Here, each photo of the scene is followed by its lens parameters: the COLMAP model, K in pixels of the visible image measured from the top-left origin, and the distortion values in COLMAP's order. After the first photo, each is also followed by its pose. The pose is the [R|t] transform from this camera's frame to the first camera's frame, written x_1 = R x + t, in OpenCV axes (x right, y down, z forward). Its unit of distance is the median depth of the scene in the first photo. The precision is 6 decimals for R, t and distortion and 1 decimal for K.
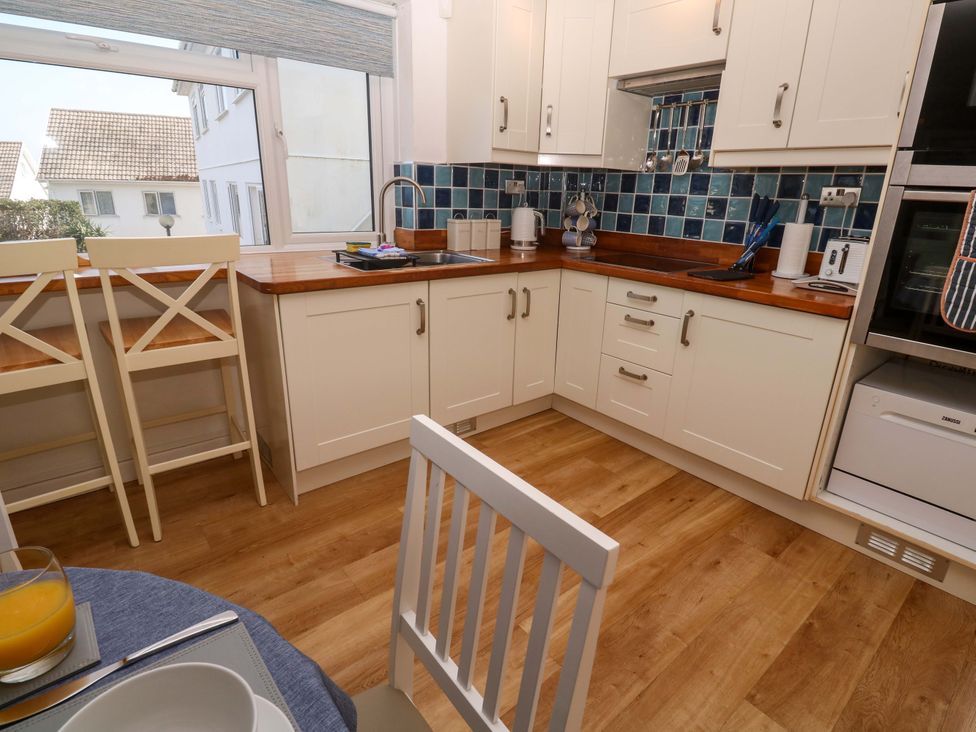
lens RADIAL K [[509.4, 0, 499.4], [0, 509.4, 357.7], [0, 0, 1]] dist [-0.000715, -0.011395]
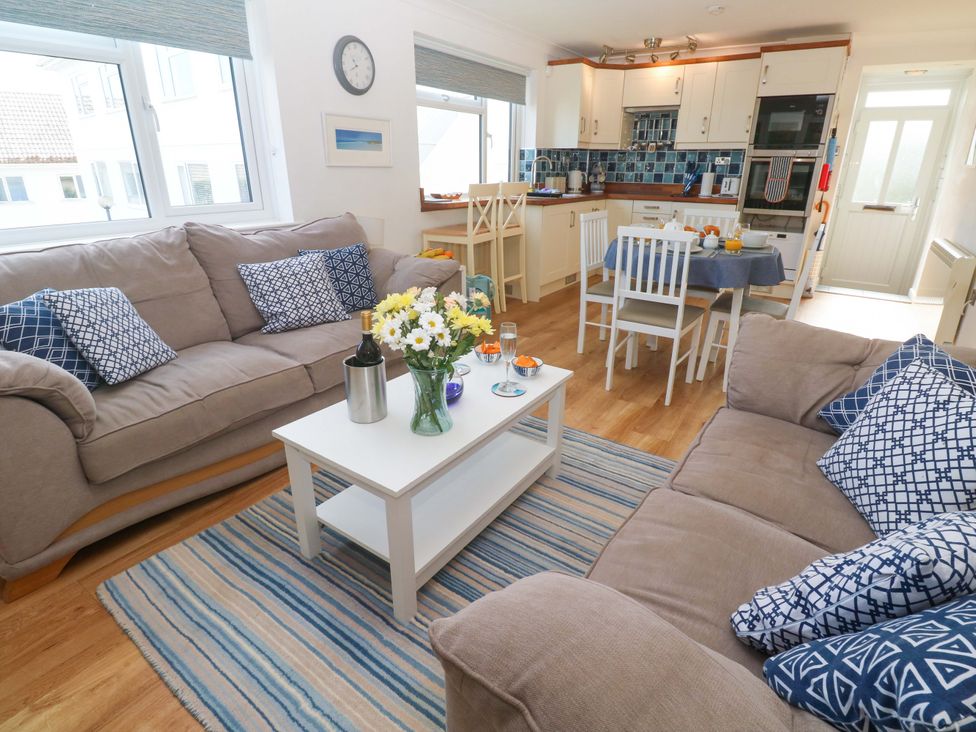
lens RADIAL K [[509.4, 0, 499.4], [0, 509.4, 357.7], [0, 0, 1]] dist [-0.000715, -0.011395]
pose [[0.957371, -0.120423, 0.262564, -1.023755], [0.108062, 0.992266, 0.061074, 0.327154], [-0.267888, -0.030097, 0.962980, -1.007473]]
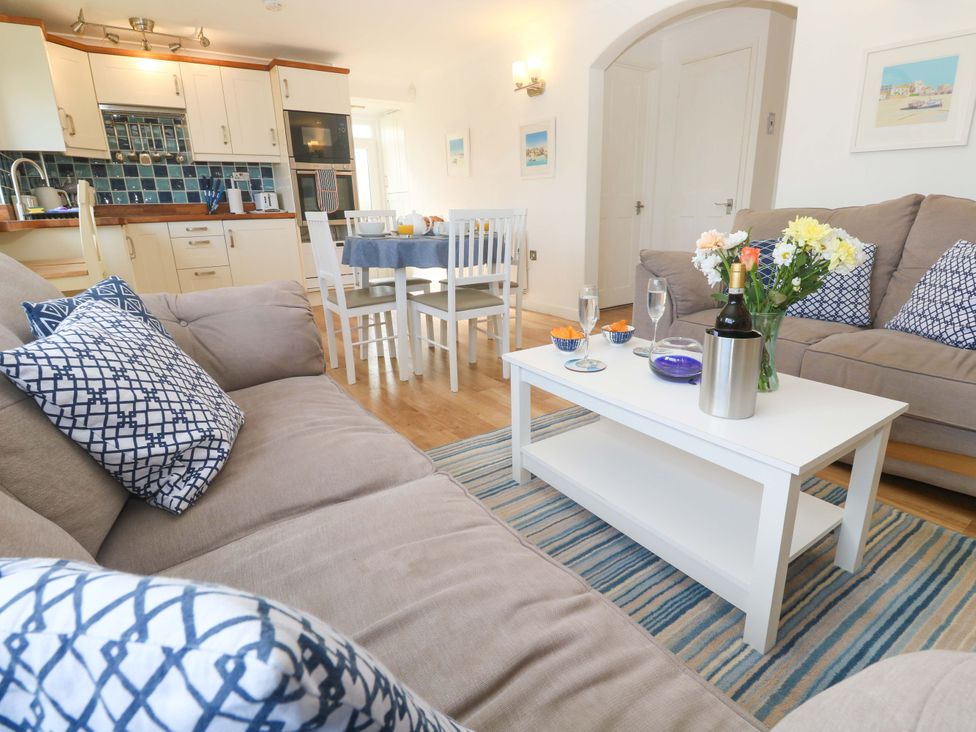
lens RADIAL K [[509.4, 0, 499.4], [0, 509.4, 357.7], [0, 0, 1]] dist [-0.000715, -0.011395]
pose [[0.079788, -0.313225, 0.946321, -1.493495], [0.335530, 0.902389, 0.270395, 0.168482], [-0.938645, 0.295945, 0.177096, -0.219670]]
